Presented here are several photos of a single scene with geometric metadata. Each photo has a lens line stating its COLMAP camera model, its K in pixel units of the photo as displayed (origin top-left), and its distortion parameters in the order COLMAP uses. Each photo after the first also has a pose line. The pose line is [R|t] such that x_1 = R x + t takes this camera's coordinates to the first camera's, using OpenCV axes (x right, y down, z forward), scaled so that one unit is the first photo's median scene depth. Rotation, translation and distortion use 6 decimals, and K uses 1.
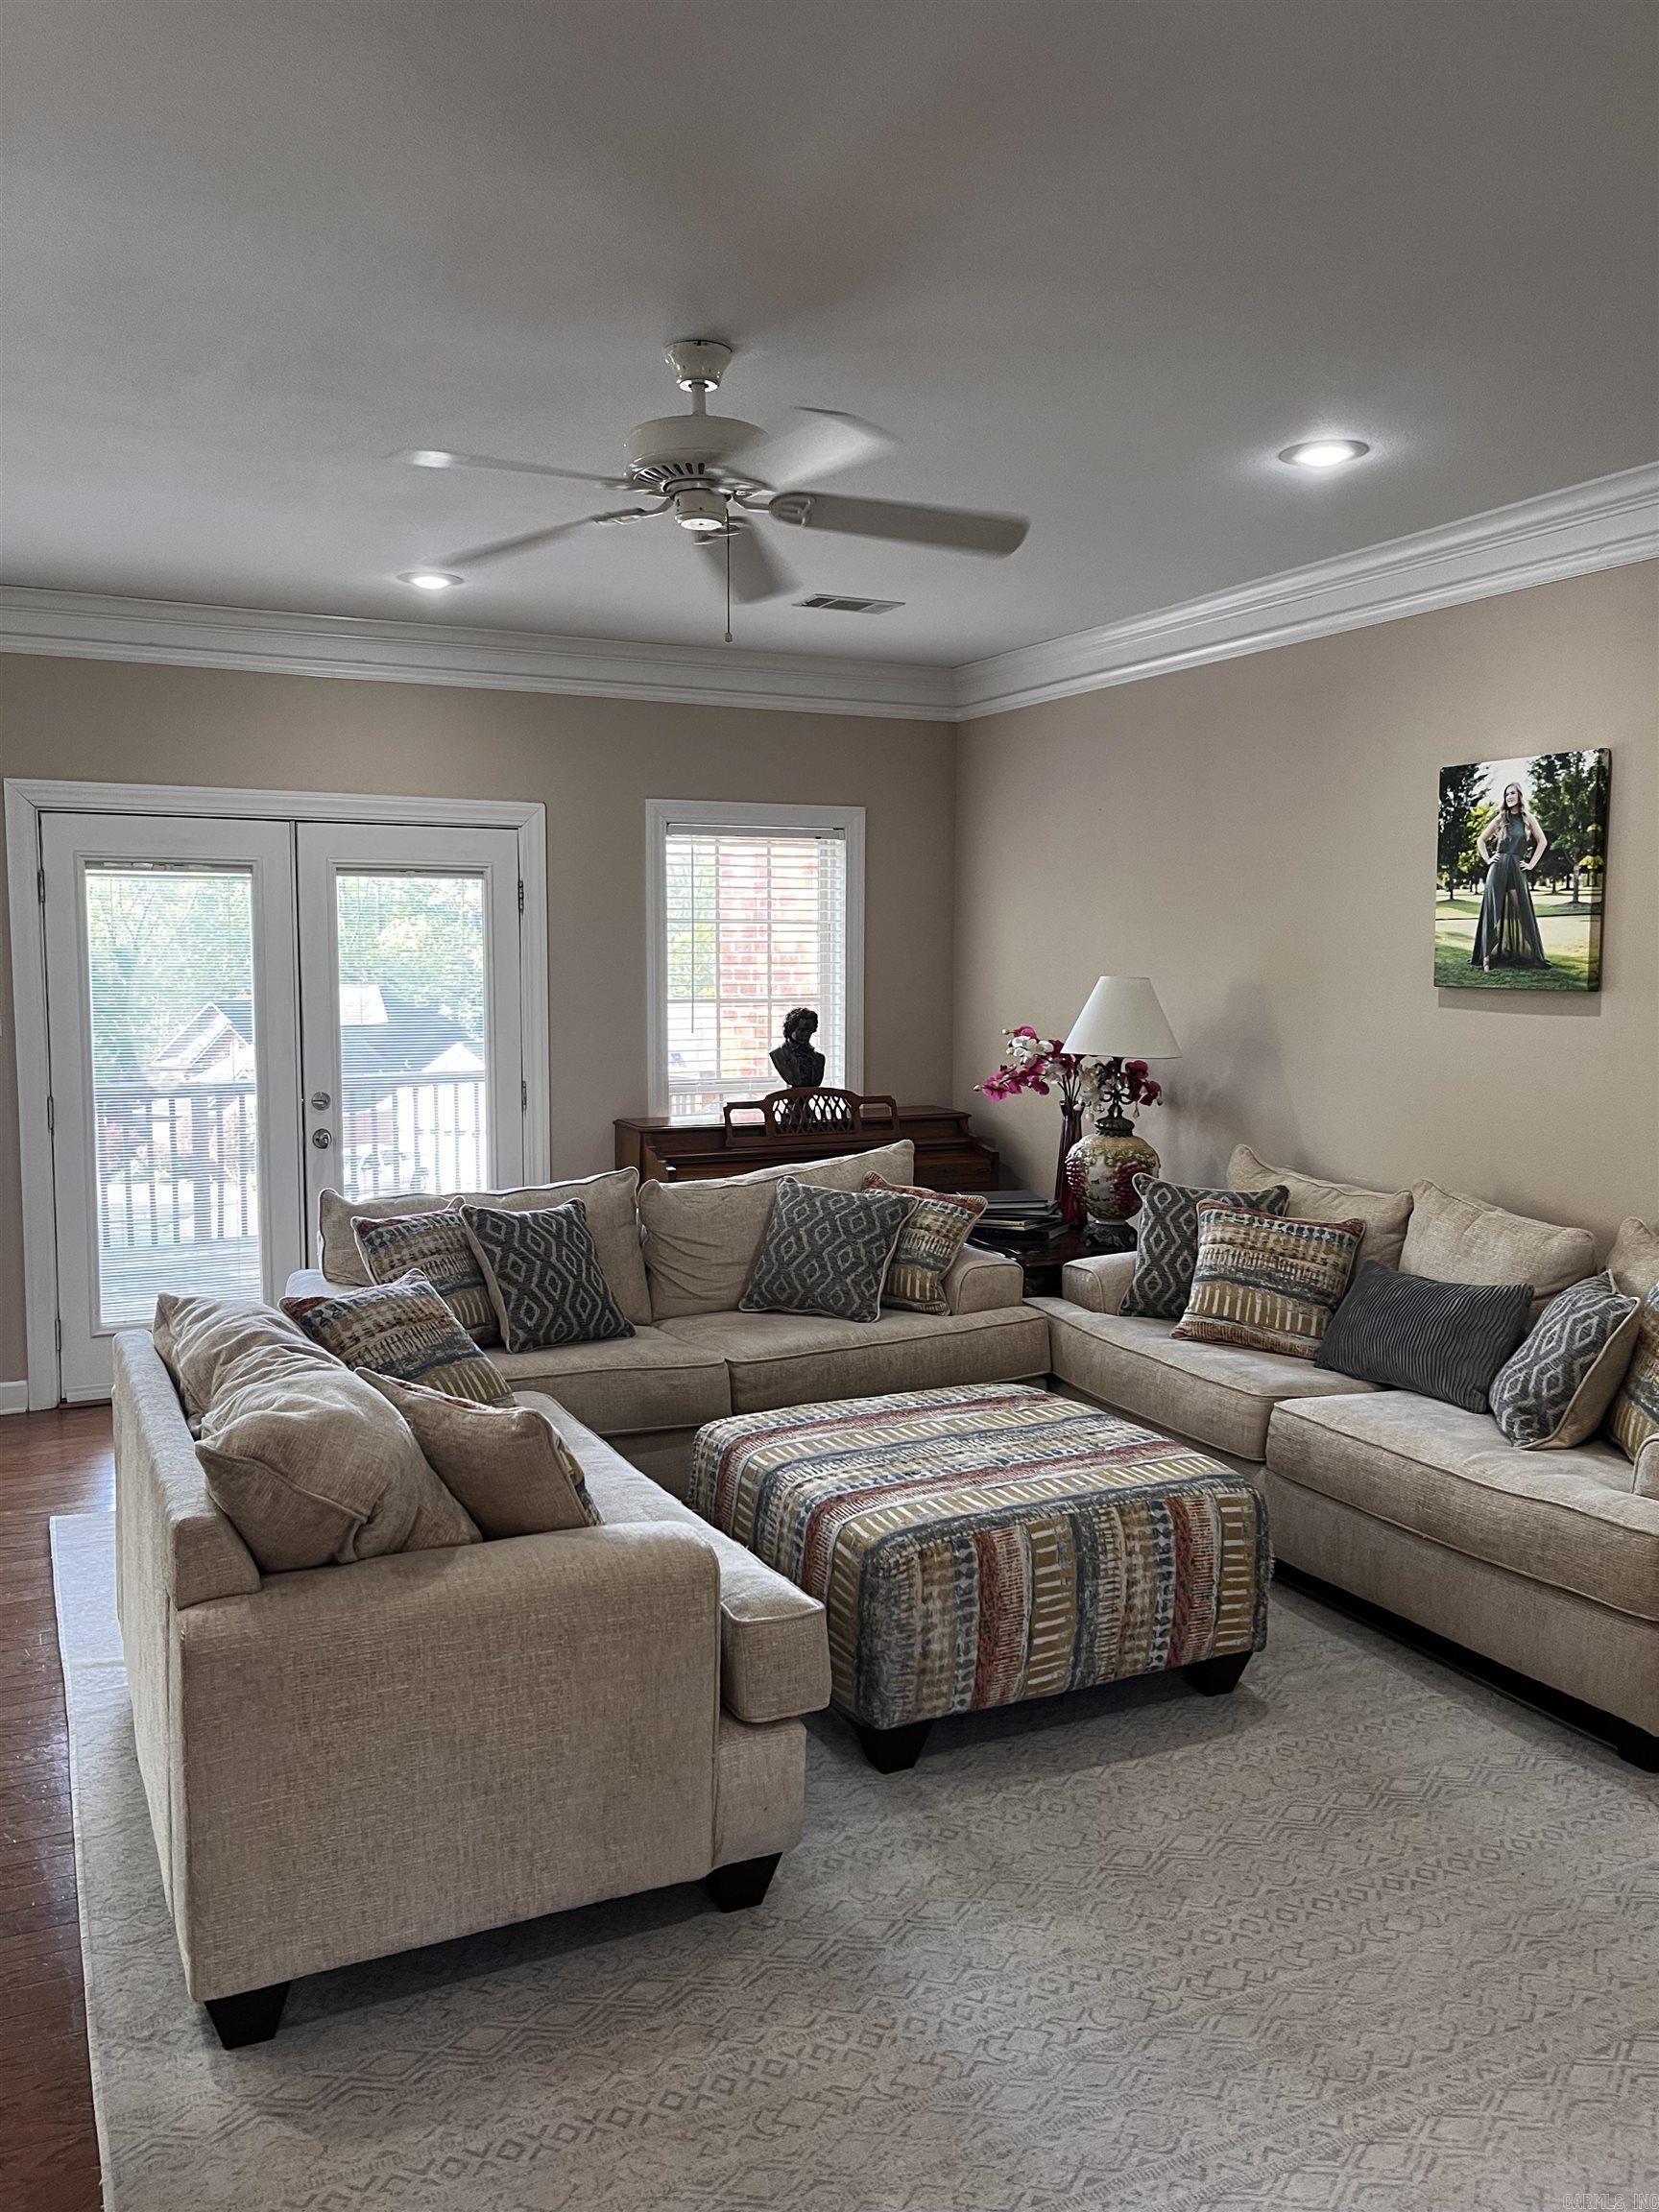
lens RADIAL K [[1658.6, 0, 808.3], [0, 1658.6, 1098.0], [0, 0, 1]] dist [0.088426, -0.137326]
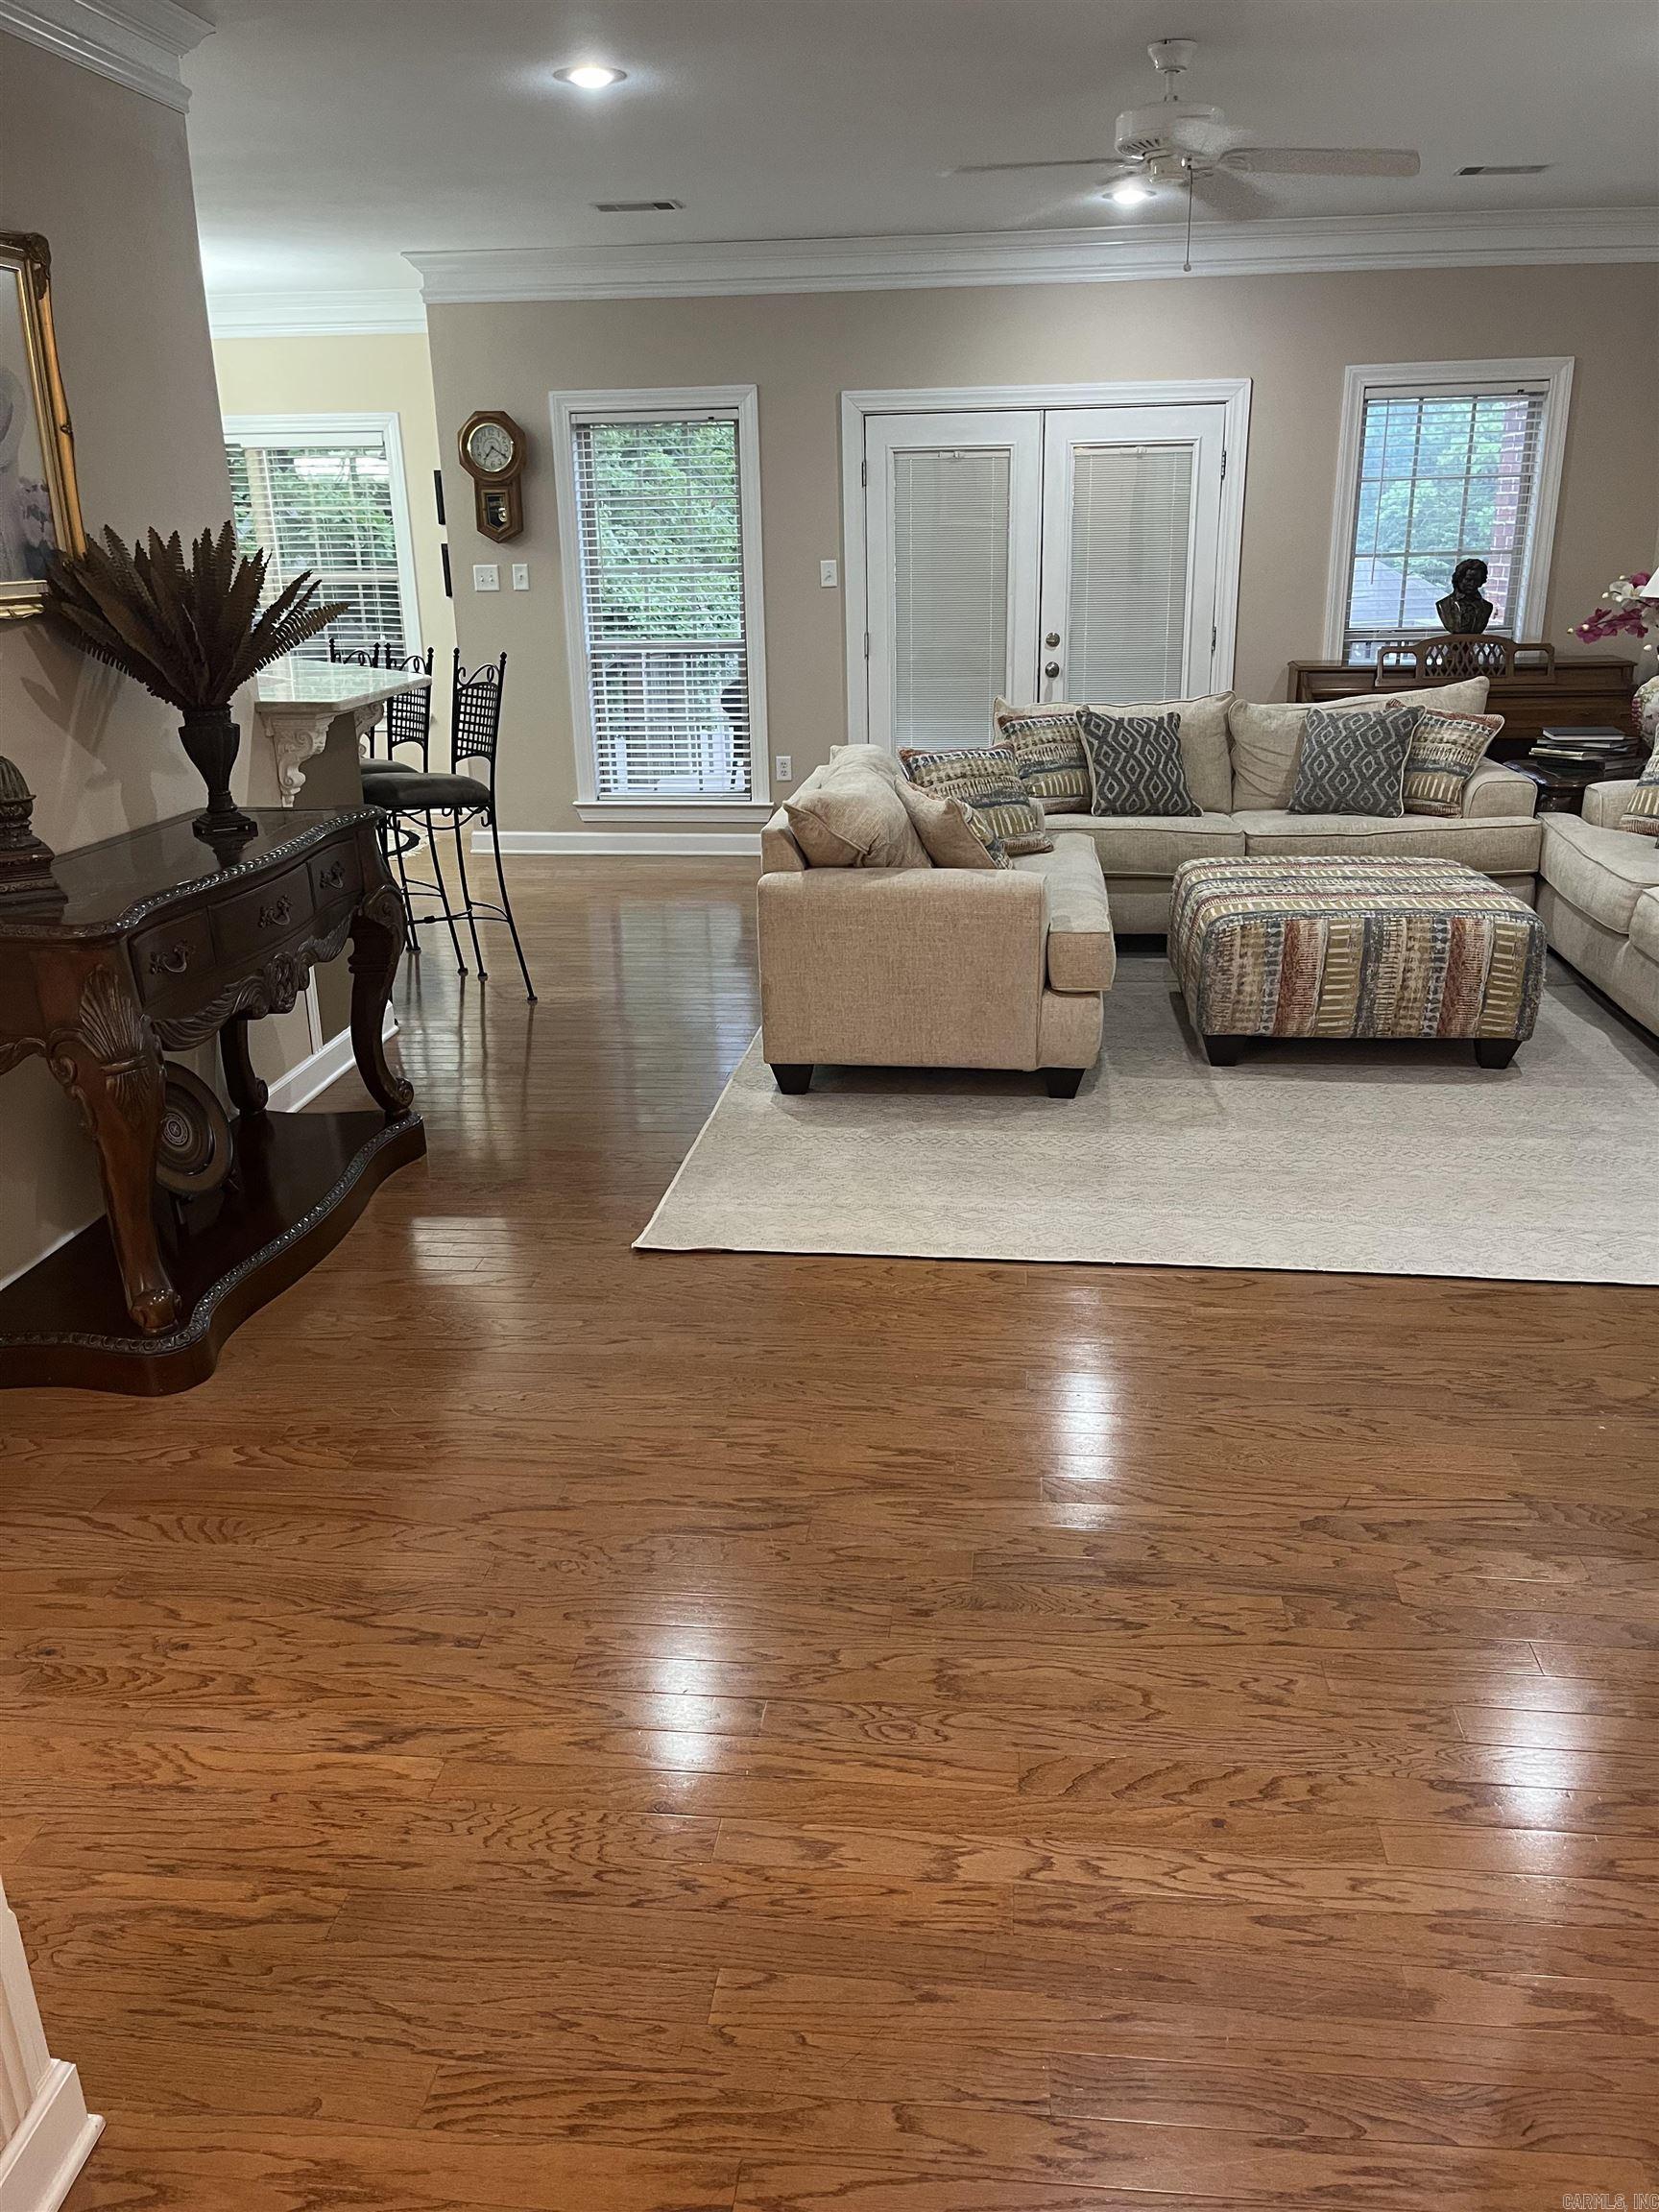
lens RADIAL K [[1658.6, 0, 808.3], [0, 1658.6, 1098.0], [0, 0, 1]] dist [0.088426, -0.137326]
pose [[0.850667, 0.150866, -0.503592, 0.486511], [-0.024980, 0.968455, 0.247934, 0.053662], [0.525111, -0.198329, 0.827601, -0.464410]]
